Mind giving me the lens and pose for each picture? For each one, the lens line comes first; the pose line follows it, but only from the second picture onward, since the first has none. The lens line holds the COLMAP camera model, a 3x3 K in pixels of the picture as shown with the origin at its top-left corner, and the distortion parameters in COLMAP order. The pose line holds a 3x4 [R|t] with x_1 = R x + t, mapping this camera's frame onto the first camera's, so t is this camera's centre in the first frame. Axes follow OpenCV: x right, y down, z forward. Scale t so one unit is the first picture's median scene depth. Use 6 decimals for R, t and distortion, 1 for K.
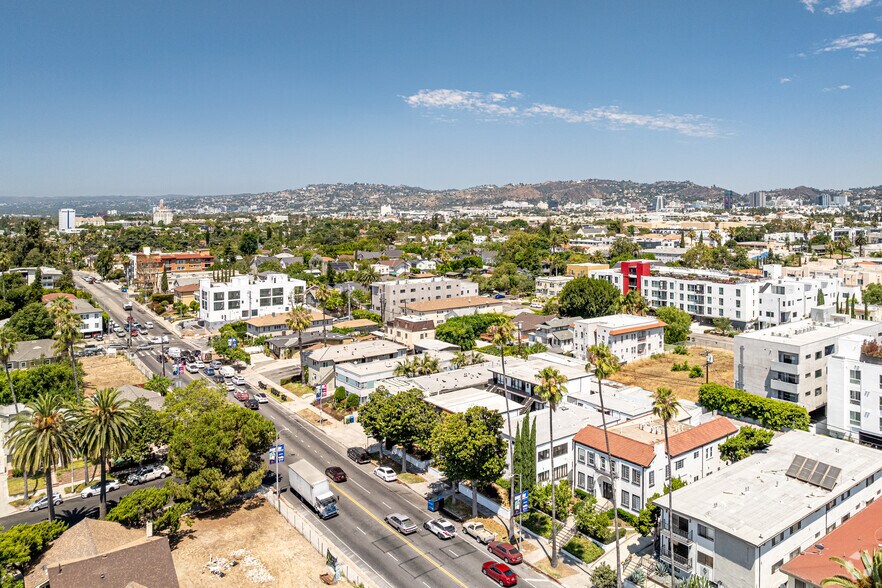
lens RADIAL K [[644.1, 0, 439.8], [0, 644.1, 221.4], [0, 0, 1]] dist [-0.032205, -0.003118]
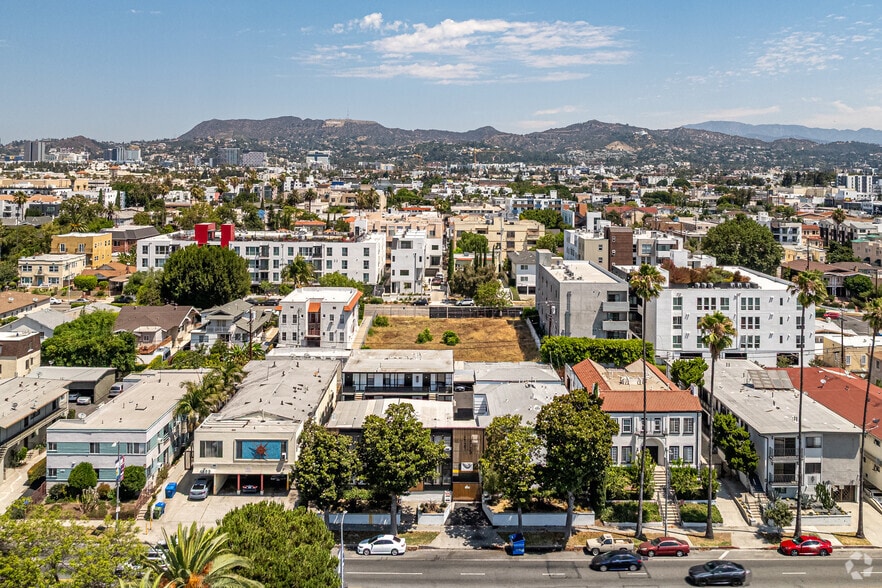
lens RADIAL K [[853.1, 0, 471.9], [0, 853.1, 154.8], [0, 0, 1]] dist [-0.028322, -0.020413]
pose [[0.562573, 0.023947, 0.826400, -0.379816], [0.002482, 0.999527, -0.030653, 0.016684], [-0.826744, 0.019296, 0.562248, 0.230979]]
